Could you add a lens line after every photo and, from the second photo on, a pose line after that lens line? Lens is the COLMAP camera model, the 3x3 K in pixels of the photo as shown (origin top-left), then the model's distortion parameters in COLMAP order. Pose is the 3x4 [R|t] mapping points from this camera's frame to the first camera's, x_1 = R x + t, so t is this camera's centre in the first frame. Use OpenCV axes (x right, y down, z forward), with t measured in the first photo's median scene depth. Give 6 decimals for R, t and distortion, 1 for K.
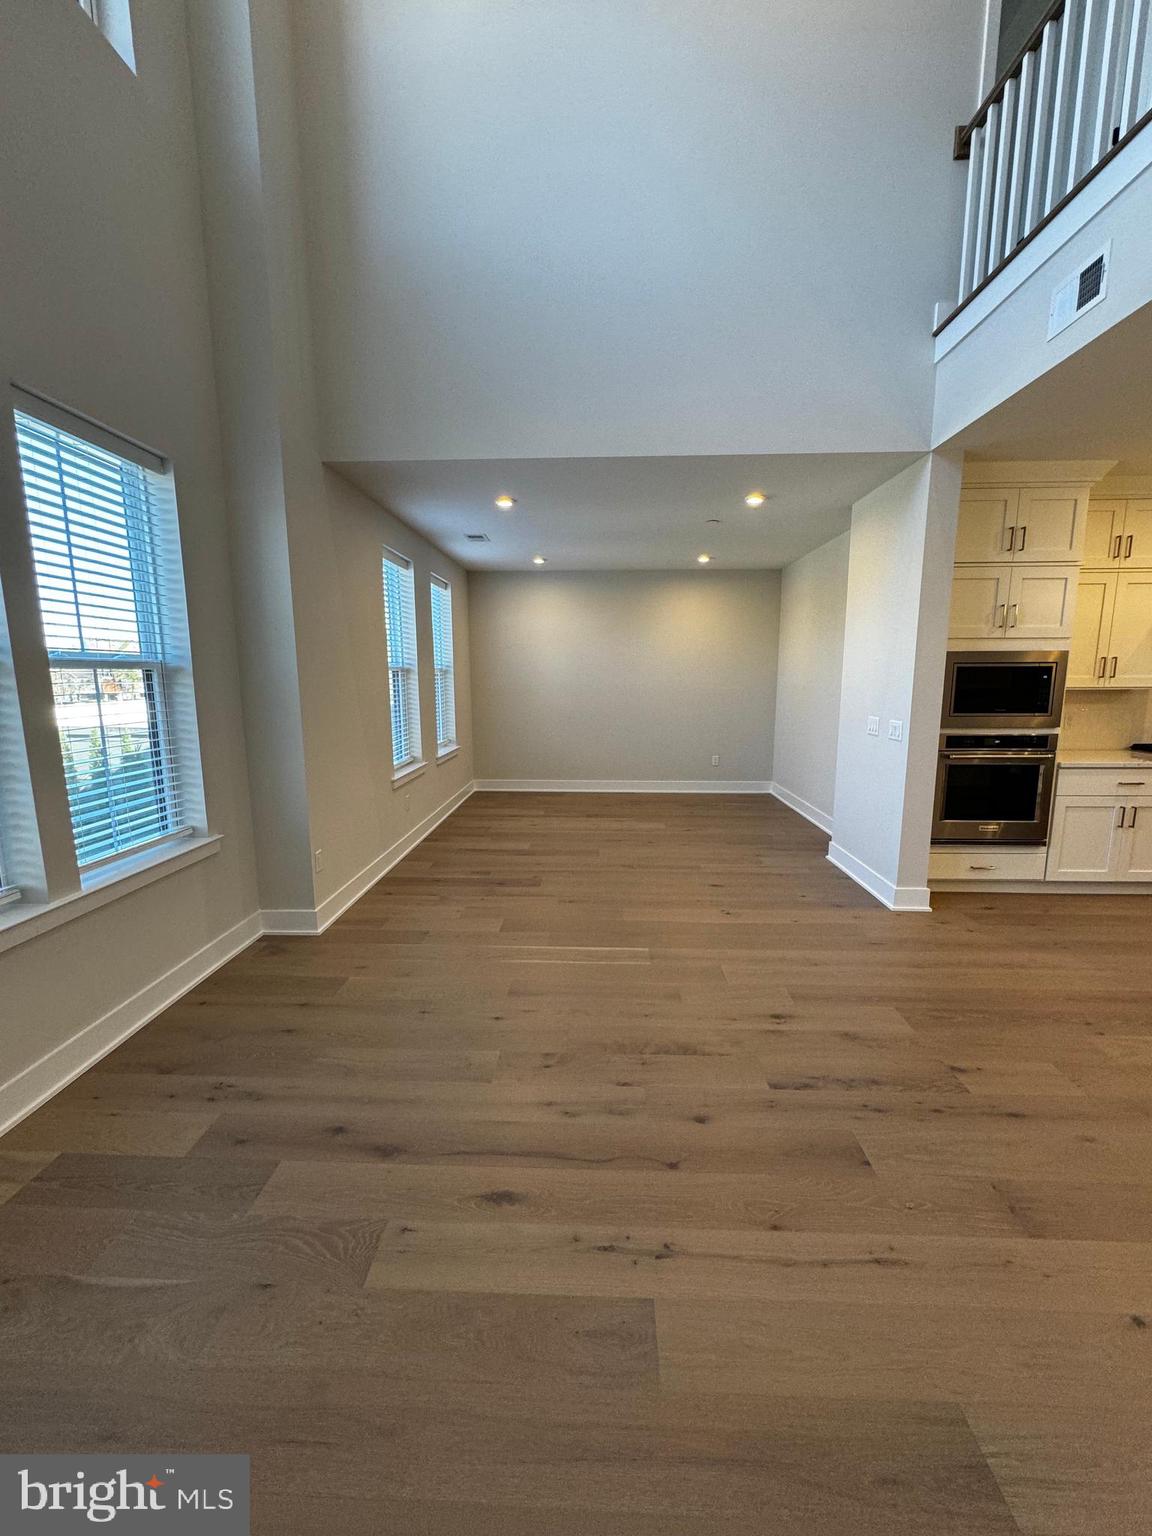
lens RADIAL K [[612.3, 0, 577.0], [0, 612.3, 769.7], [0, 0, 1]] dist [-0.000624, -0.000424]
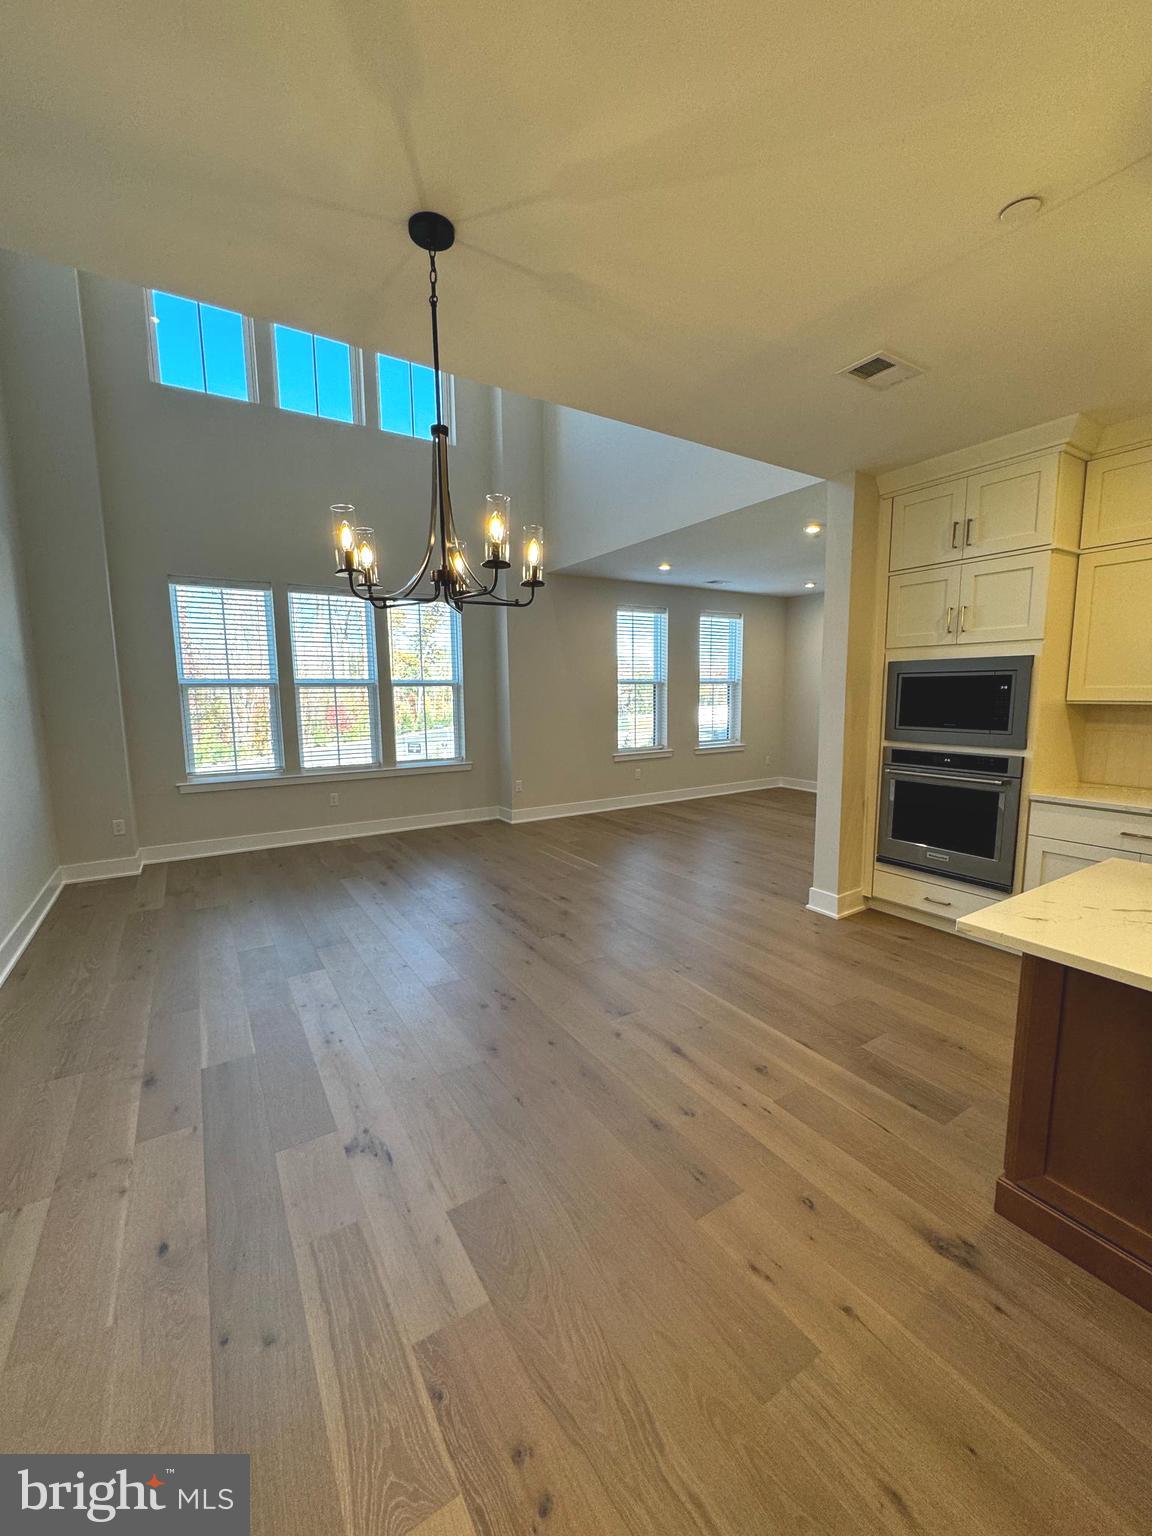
lens RADIAL K [[612.3, 0, 577.4], [0, 612.3, 769.3], [0, 0, 1]] dist [-0.000624, -0.000424]
pose [[0.568030, 0.105428, -0.816227, 1.216737], [-0.119218, 0.991841, 0.045145, -0.009443], [0.814327, 0.071665, 0.575964, 0.053125]]
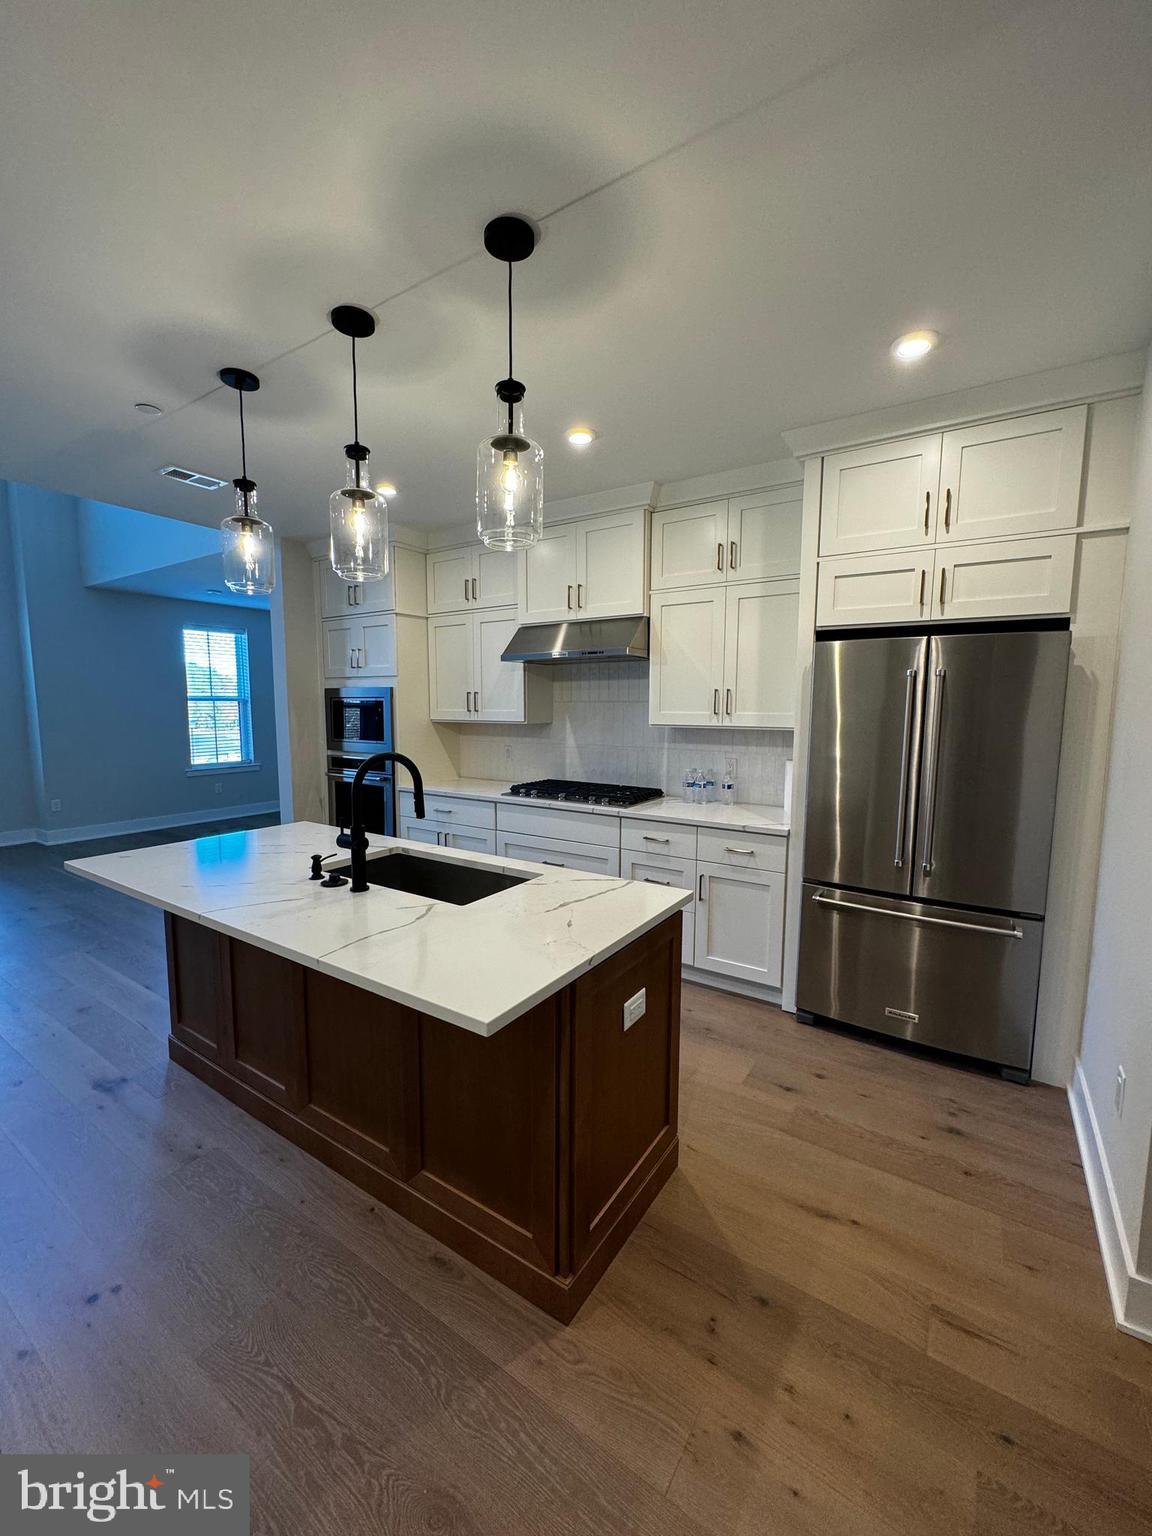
lens RADIAL K [[612.3, 0, 571.8], [0, 612.3, 768.0], [0, 0, 1]] dist [-0.000624, -0.000424]
pose [[0.854812, 0.061886, -0.515235, 1.803175], [-0.088174, 0.995748, -0.026684, -0.047128], [0.511393, 0.068240, 0.856633, 0.220607]]
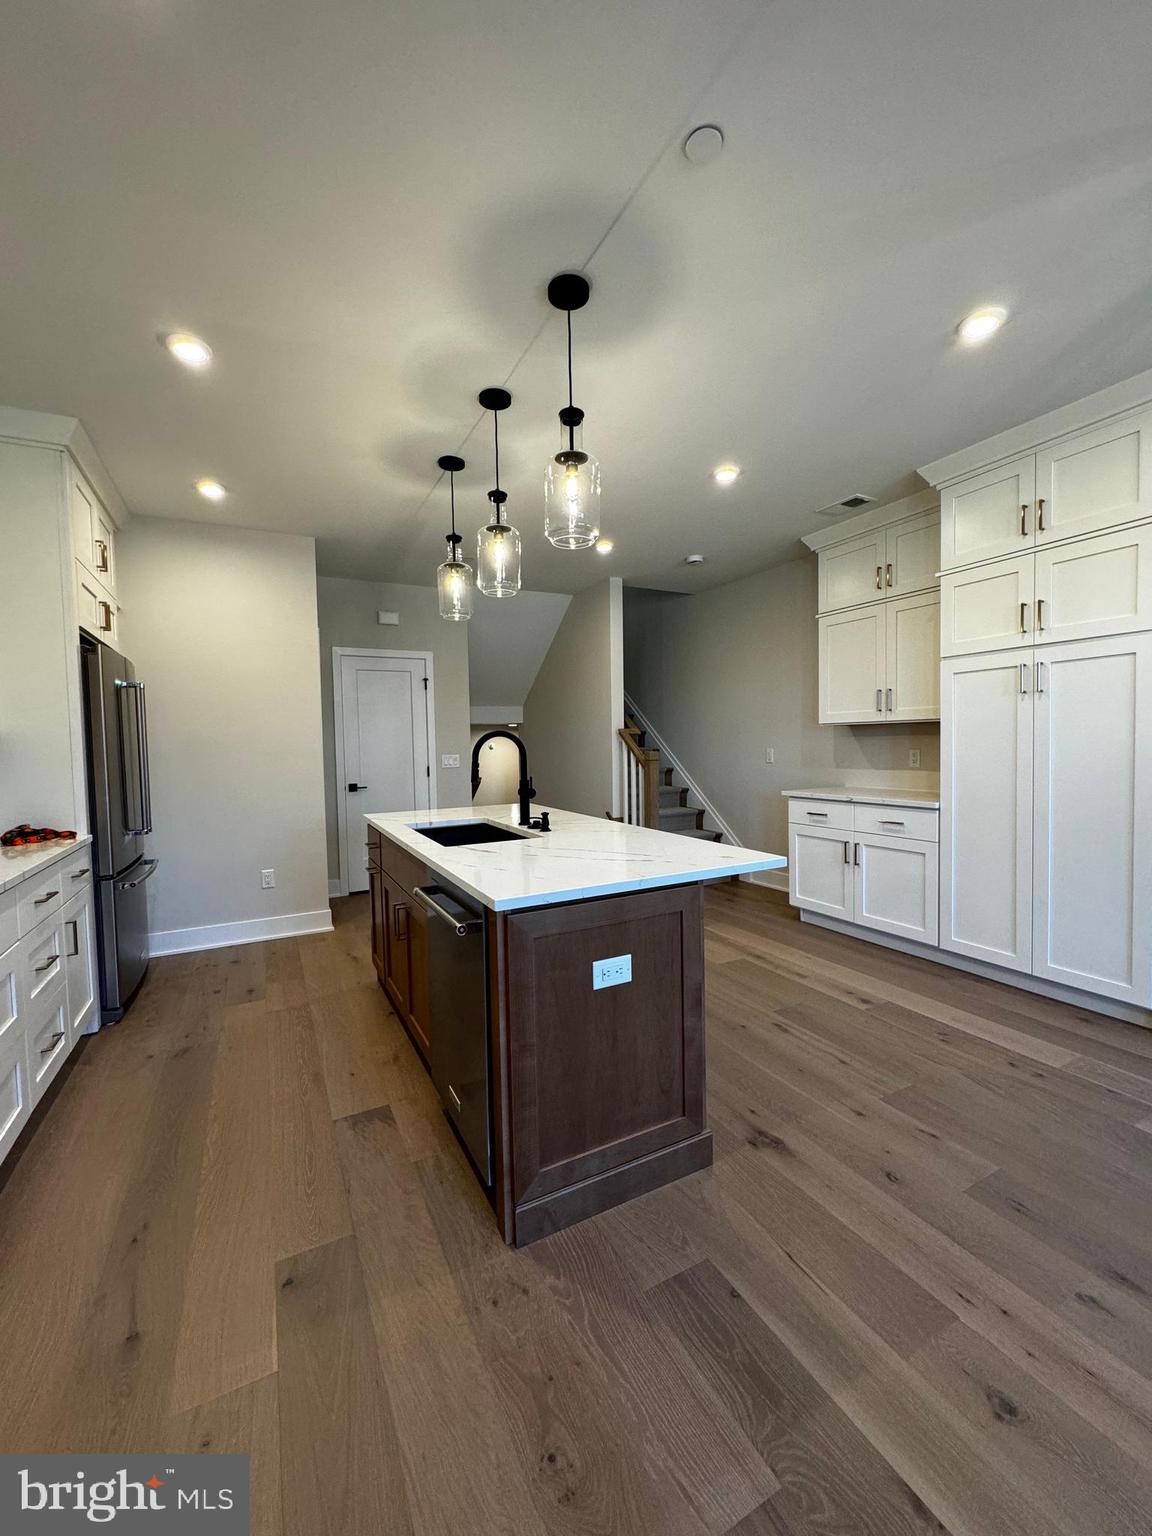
lens RADIAL K [[612.3, 0, 574.0], [0, 612.3, 768.8], [0, 0, 1]] dist [-0.000624, -0.000424]
pose [[-0.495271, -0.028135, 0.868283, 0.666020], [0.155028, 0.980570, 0.120202, -0.093004], [-0.854794, 0.194141, -0.481287, 0.903313]]
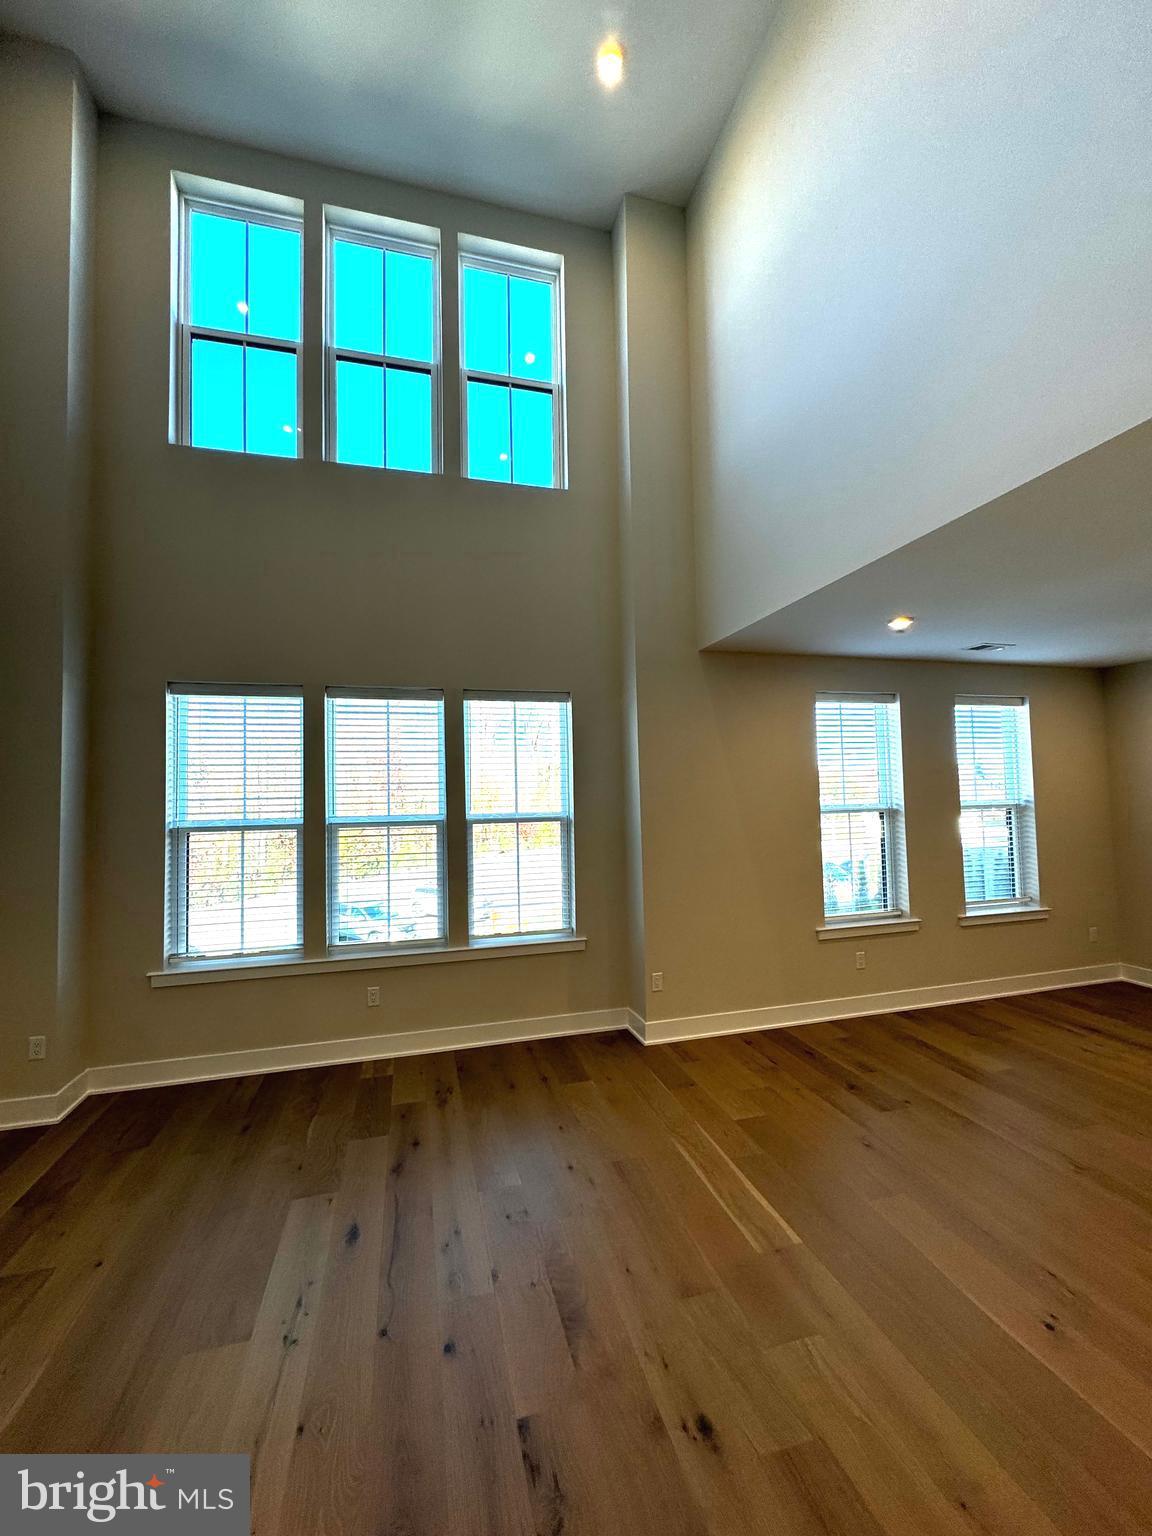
lens RADIAL K [[612.3, 0, 576.0], [0, 612.3, 771.2], [0, 0, 1]] dist [-0.000624, -0.000424]
pose [[0.300662, -0.041995, -0.952806, 0.669127], [-0.127423, 0.988305, -0.083769, -0.133266], [0.945180, 0.146595, 0.291794, 0.447756]]
